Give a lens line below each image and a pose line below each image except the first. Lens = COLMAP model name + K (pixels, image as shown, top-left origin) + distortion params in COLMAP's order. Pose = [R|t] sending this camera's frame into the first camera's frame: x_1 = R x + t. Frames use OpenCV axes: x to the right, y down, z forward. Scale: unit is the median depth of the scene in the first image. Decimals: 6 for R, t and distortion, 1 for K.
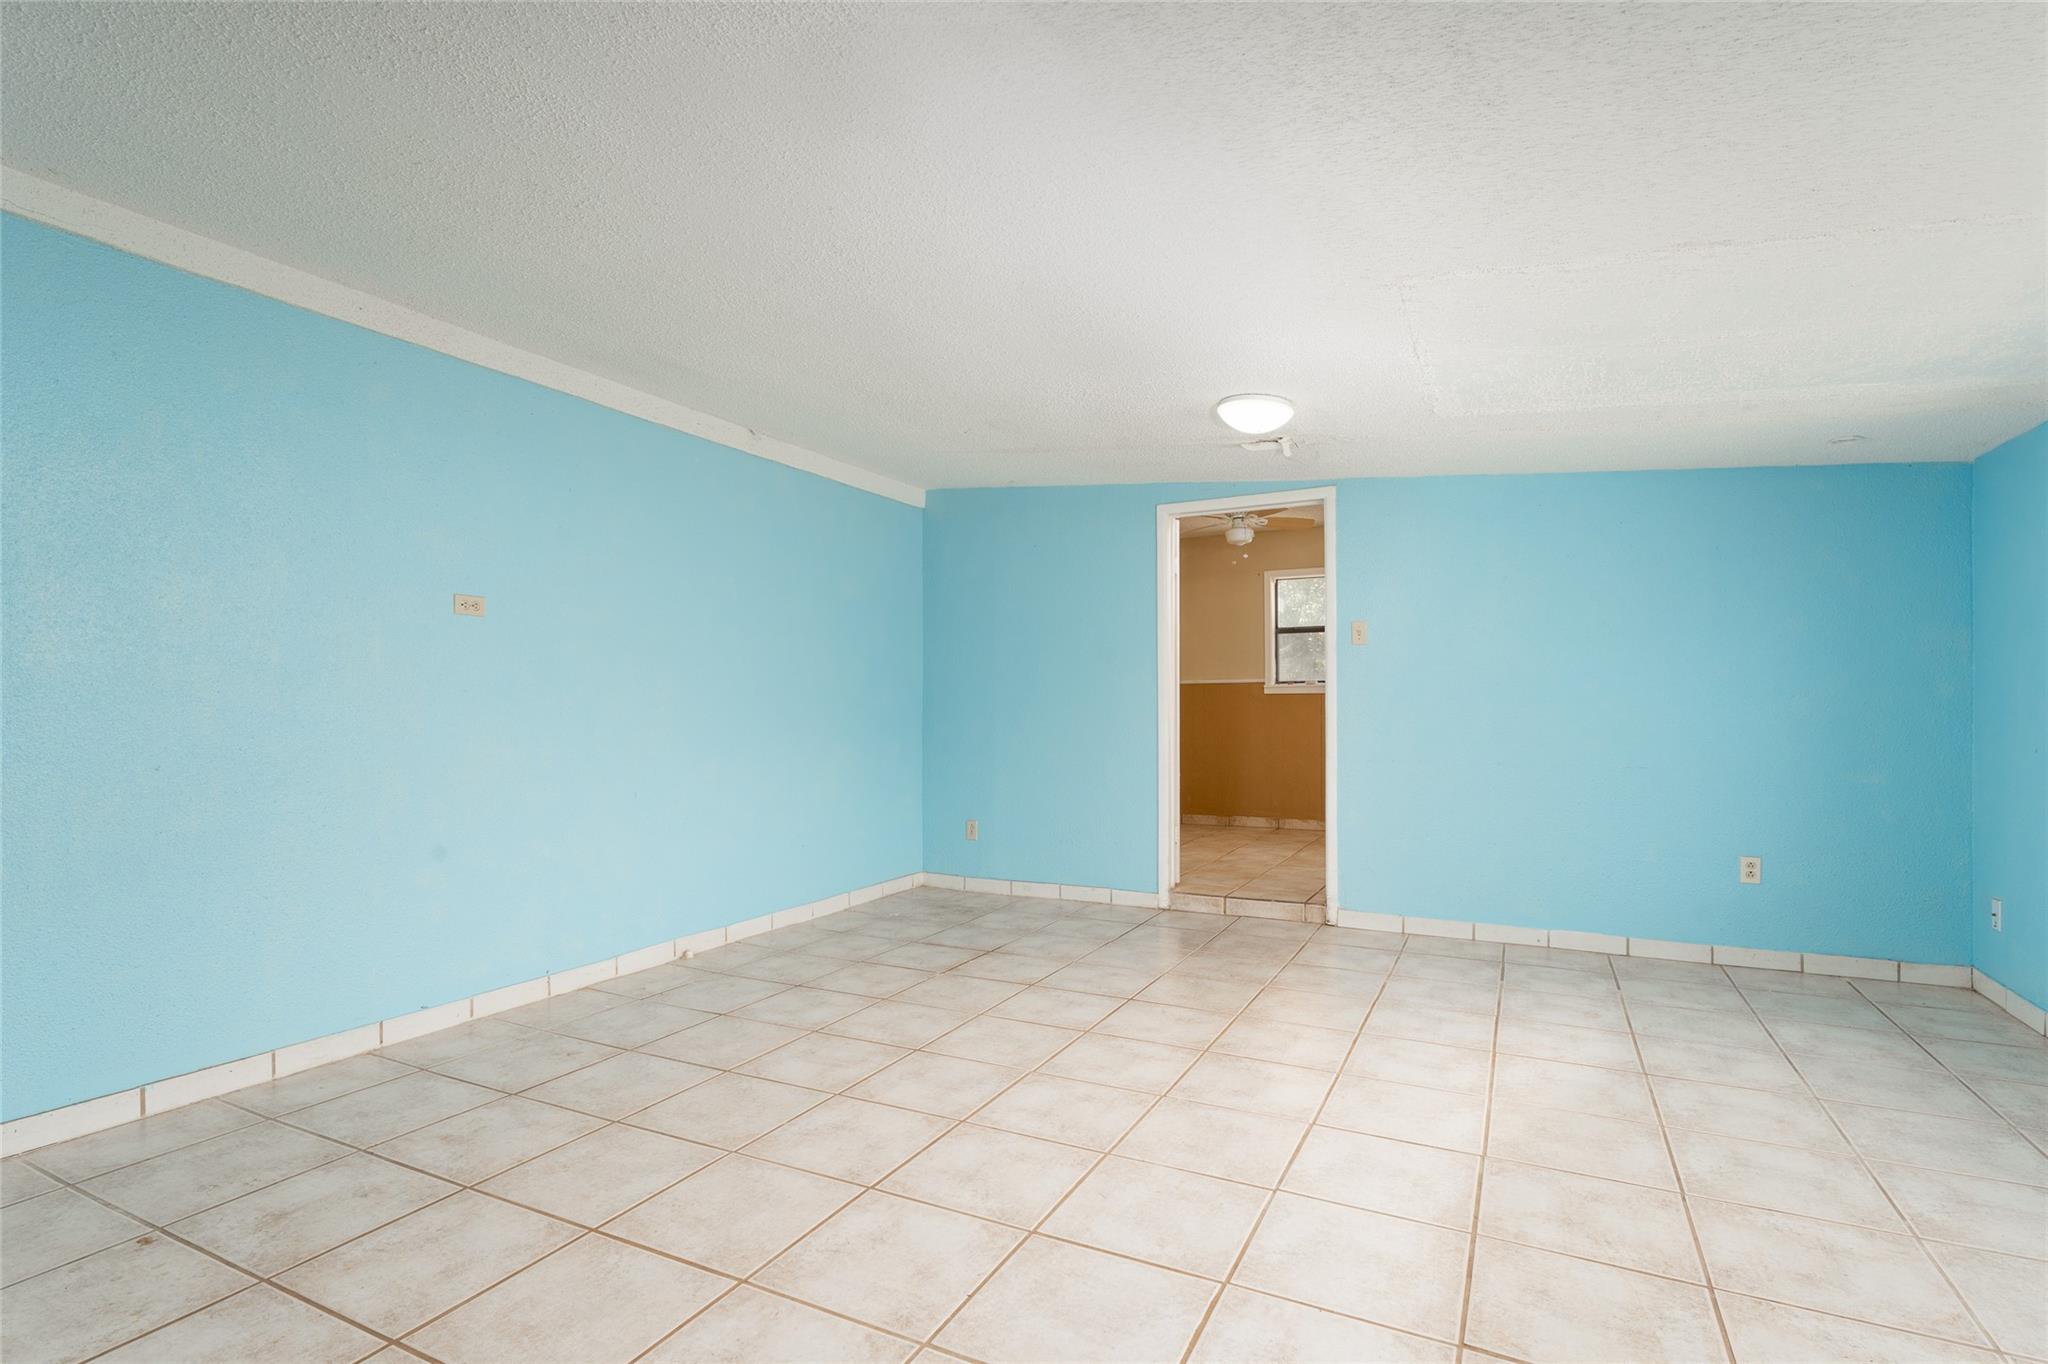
lens RADIAL K [[992.7, 0, 1015.1], [0, 992.7, 704.4], [0, 0, 1]] dist [-0.011208, 0.000484]
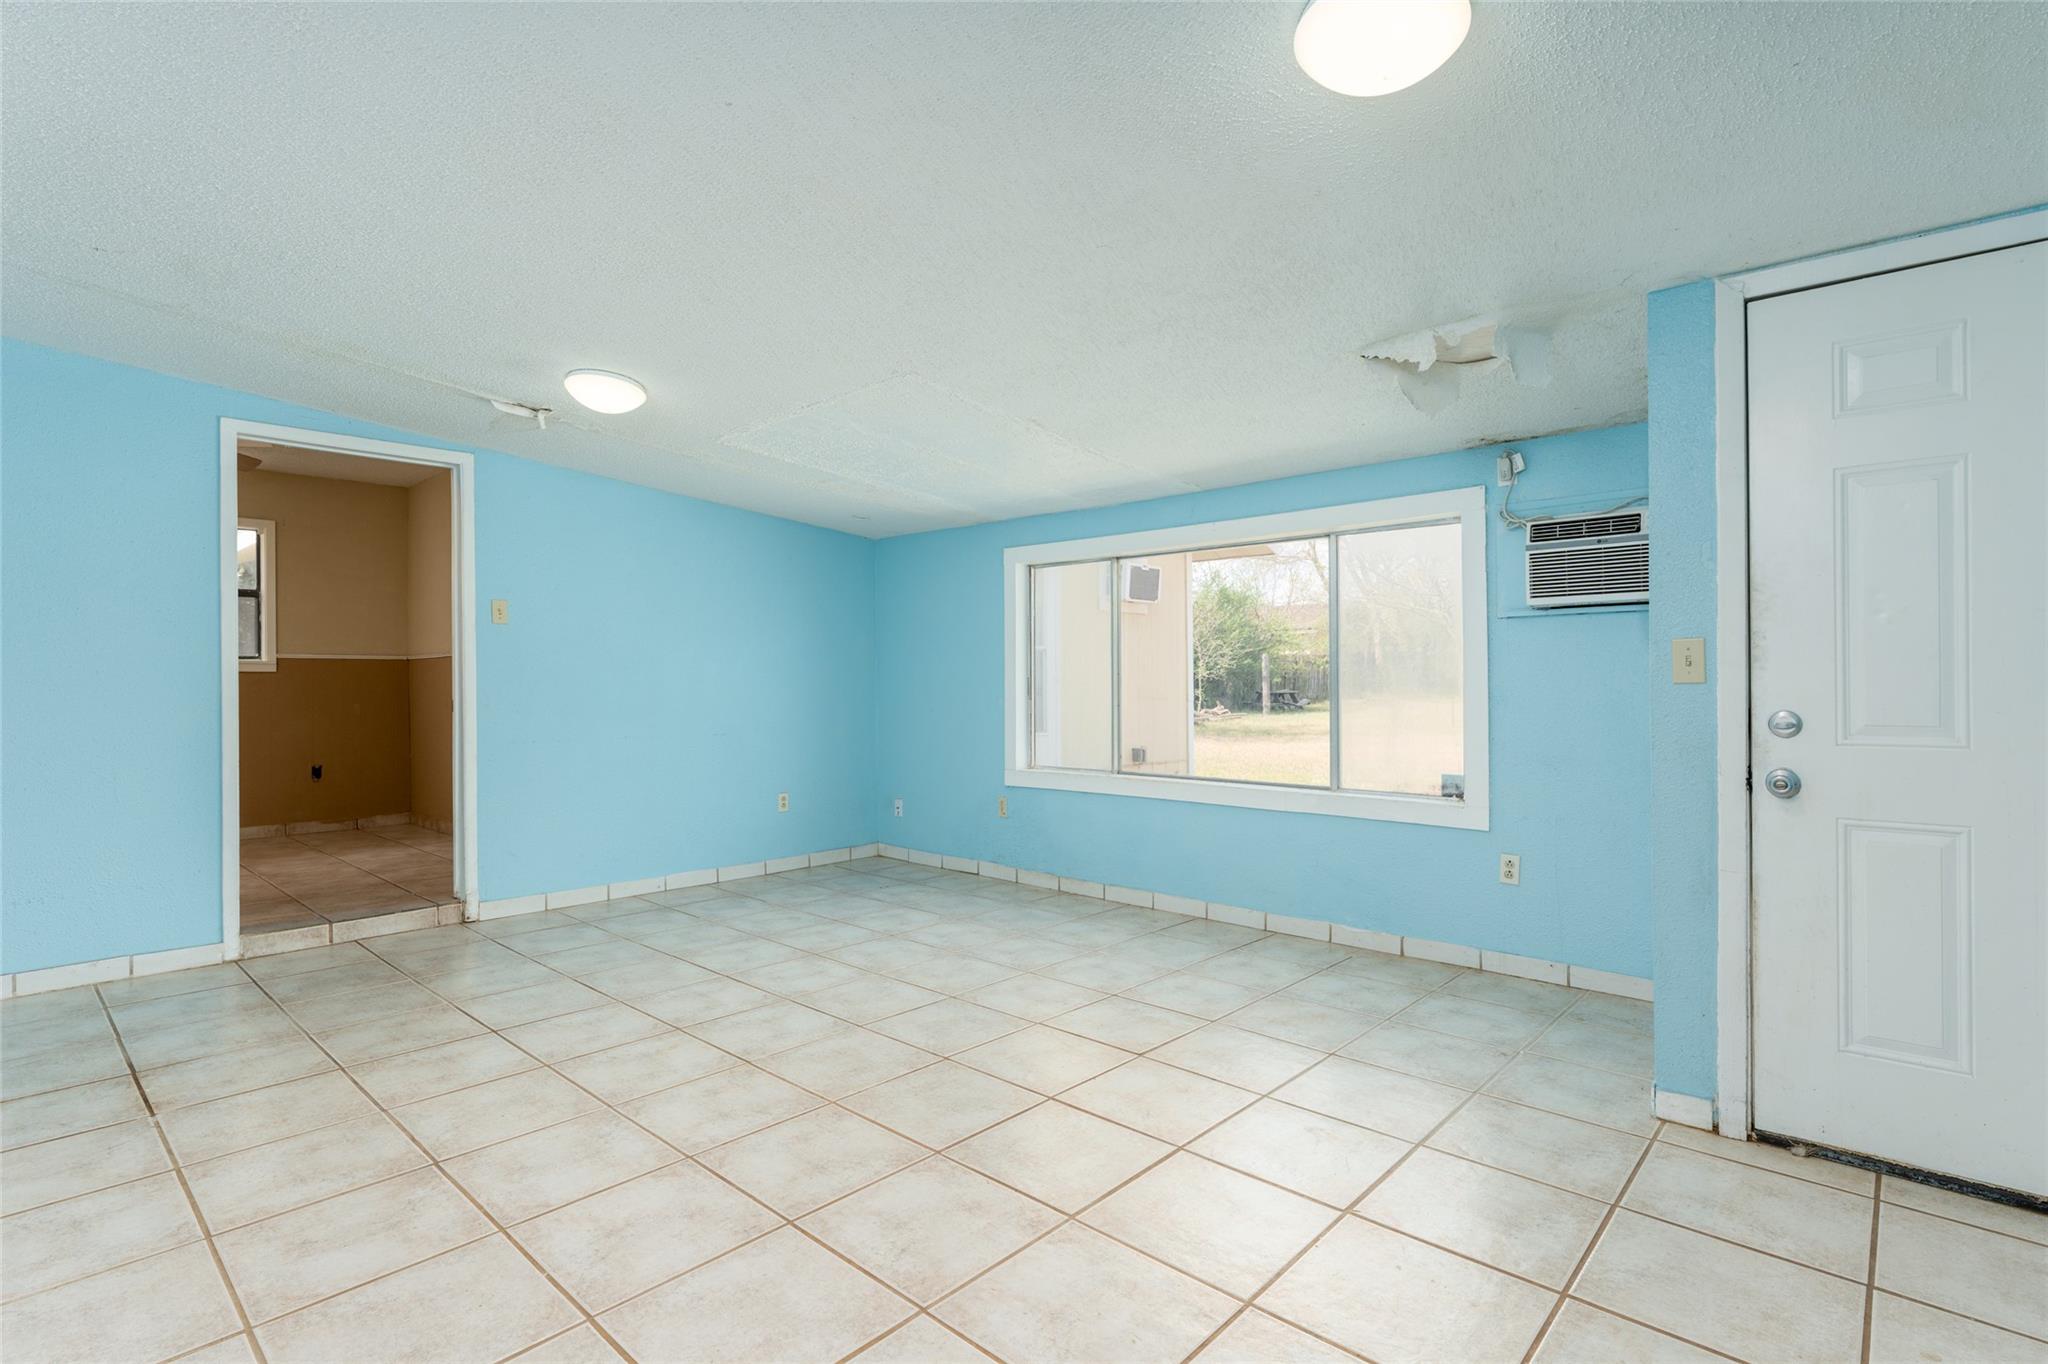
lens RADIAL K [[992.7, 0, 1008.3], [0, 992.7, 681.1], [0, 0, 1]] dist [-0.011208, 0.000484]
pose [[0.265274, 0.001814, 0.964171, -0.575211], [0.003229, 0.999991, -0.002770, 0.000703], [-0.964168, 0.003848, 0.265266, 0.342792]]
